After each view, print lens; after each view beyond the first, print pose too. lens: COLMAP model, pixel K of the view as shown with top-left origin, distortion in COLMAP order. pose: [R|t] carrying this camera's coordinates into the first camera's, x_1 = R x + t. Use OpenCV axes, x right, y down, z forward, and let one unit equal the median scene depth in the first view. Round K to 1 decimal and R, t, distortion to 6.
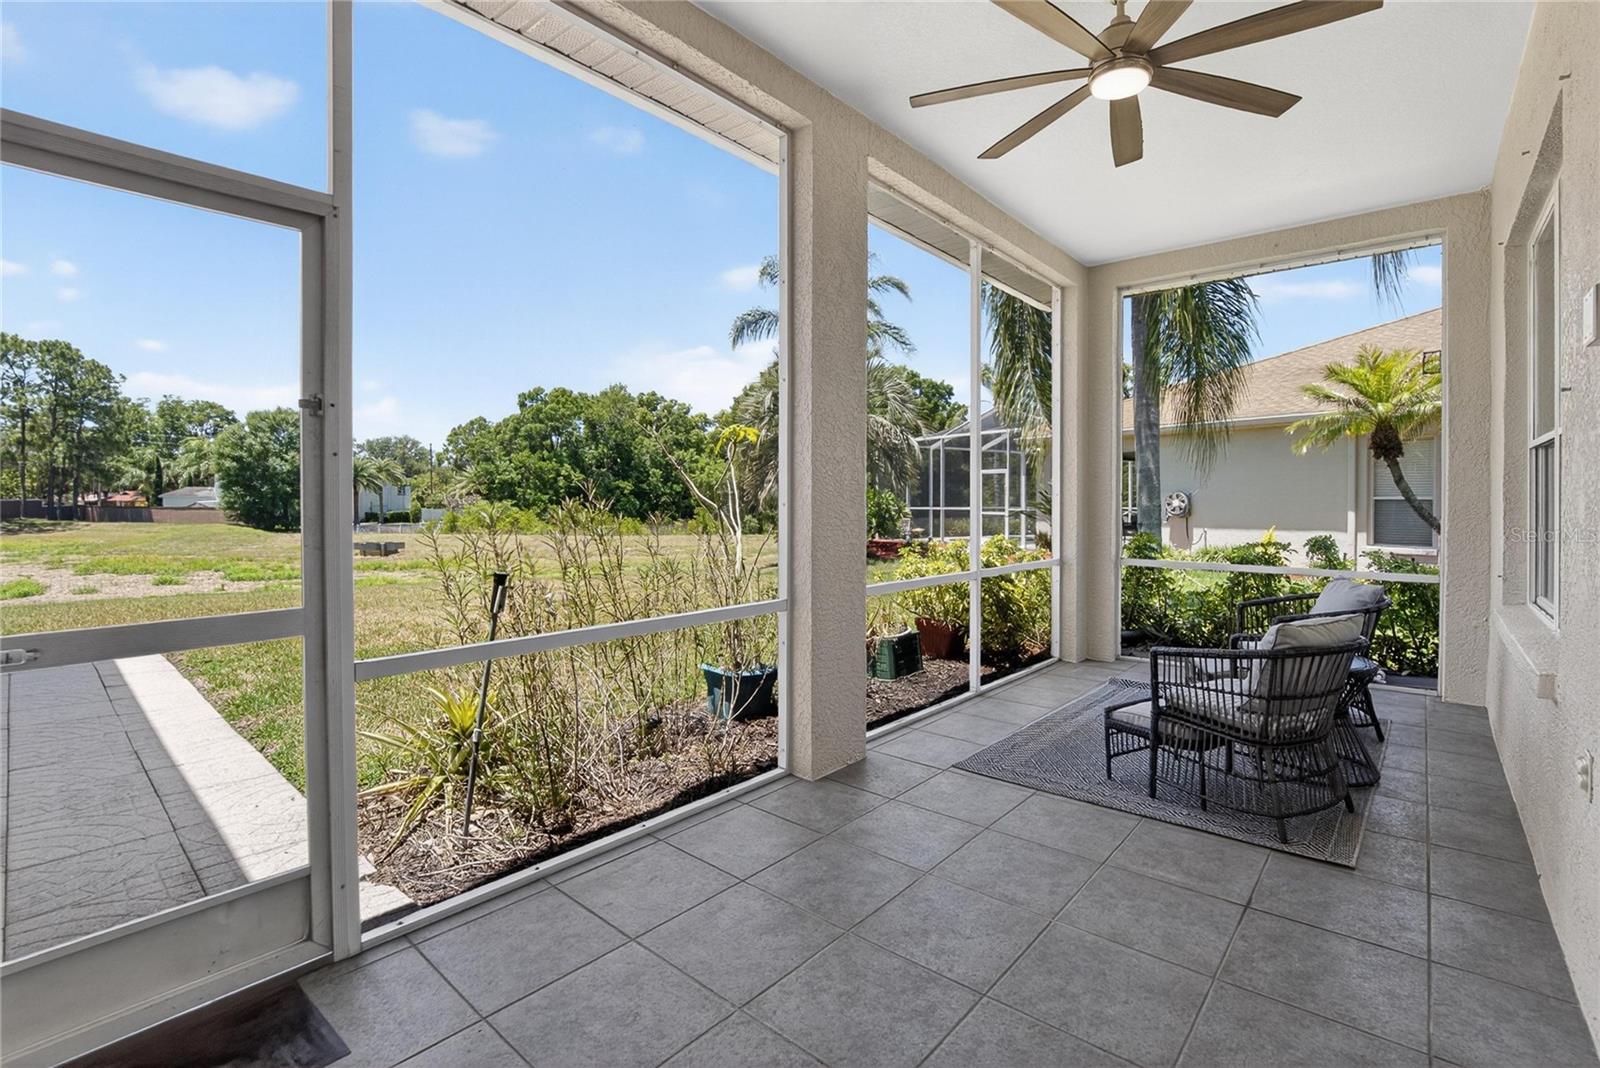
lens RADIAL K [[720.6, 0, 805.1], [0, 720.6, 502.7], [0, 0, 1]] dist [-0.023719, 0.000654]
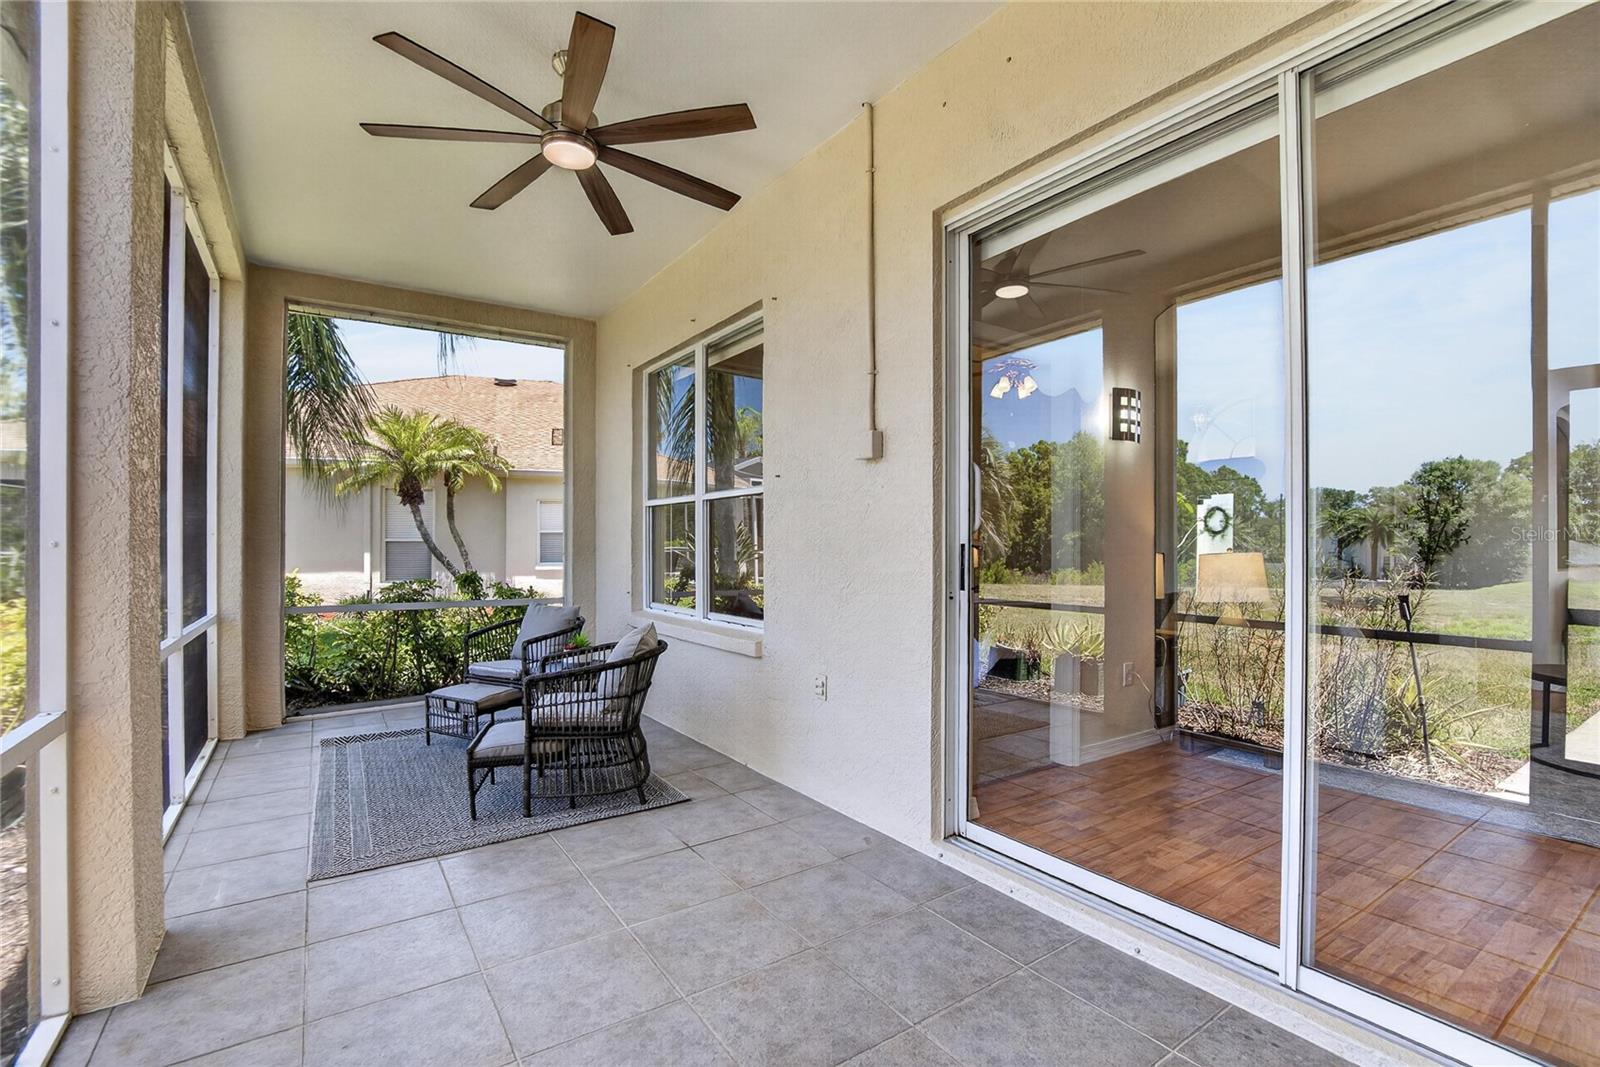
lens RADIAL K [[722.2, 0, 800.0], [0, 722.2, 533.5], [0, 0, 1]] dist [-0.047698, 0.000027]
pose [[0.262129, 0.009957, 0.964981, -0.378612], [0.006355, 0.999907, -0.012044, 0.003865], [-0.965012, 0.009289, 0.262041, 0.281229]]
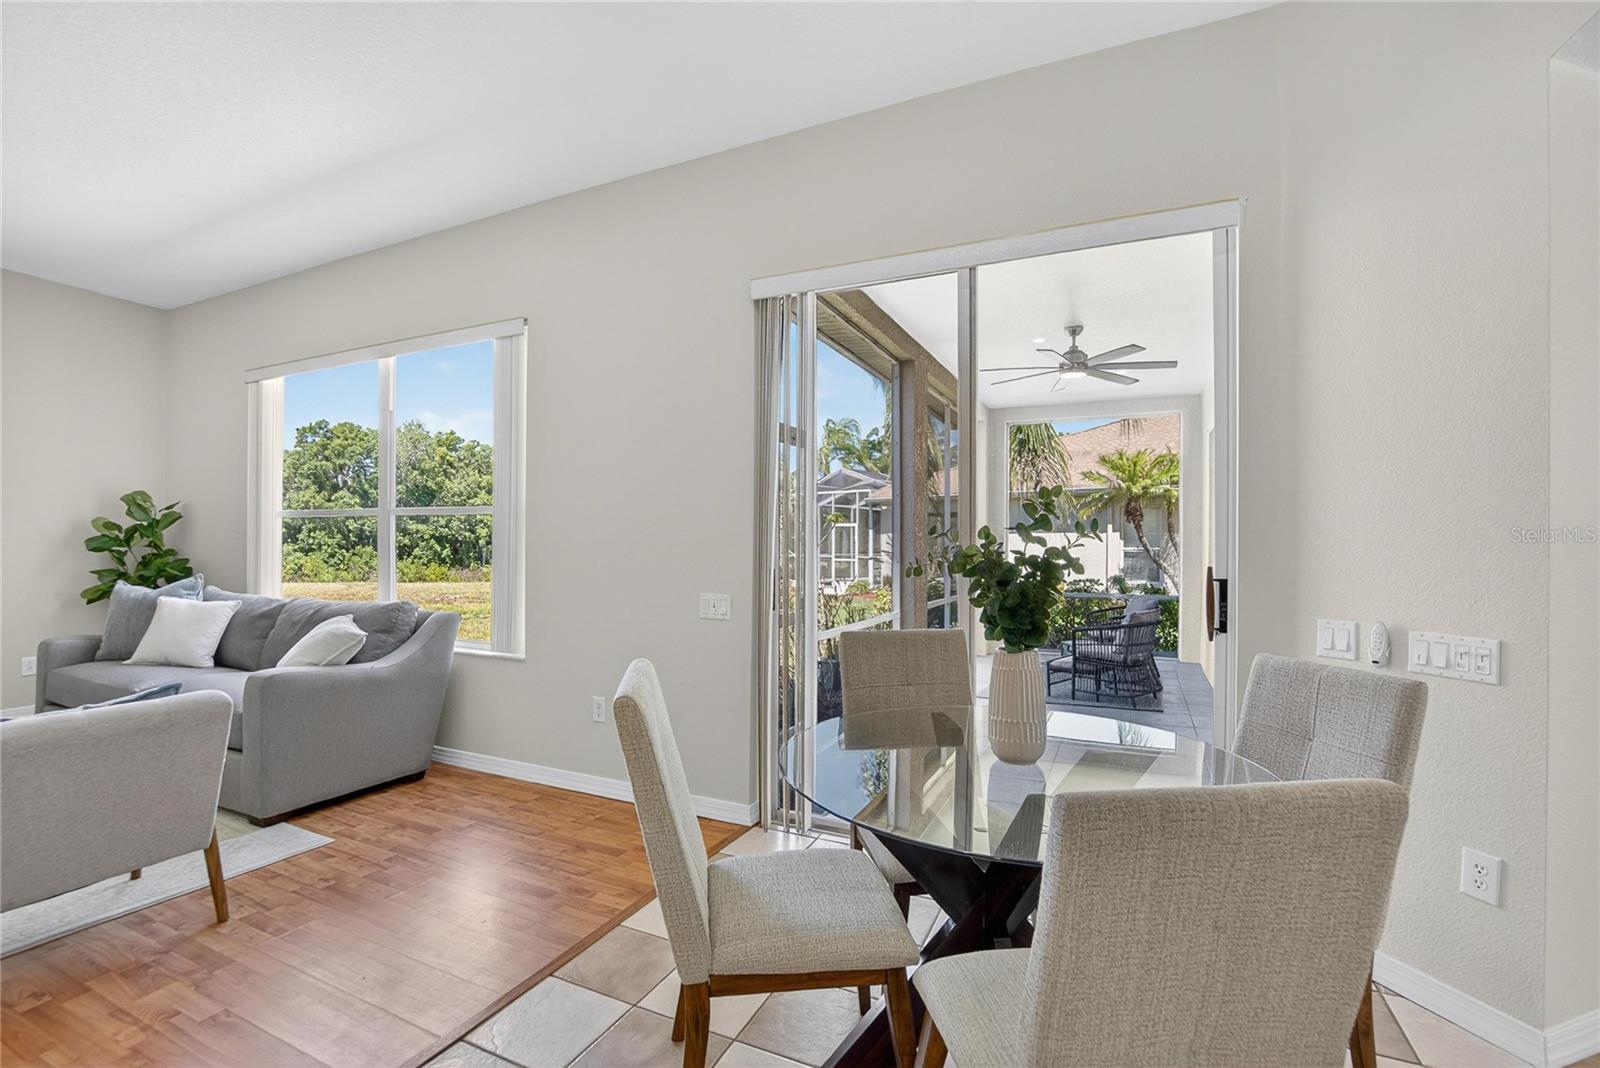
lens RADIAL K [[712.5, 0, 794.8], [0, 712.5, 537.4], [0, 0, 1]] dist [-0.030804, 0.000287]
pose [[0.965333, 0.007764, 0.260904, -0.717638], [-0.003714, 0.999865, -0.016013, -0.022281], [-0.260994, 0.014489, 0.965232, -0.672858]]
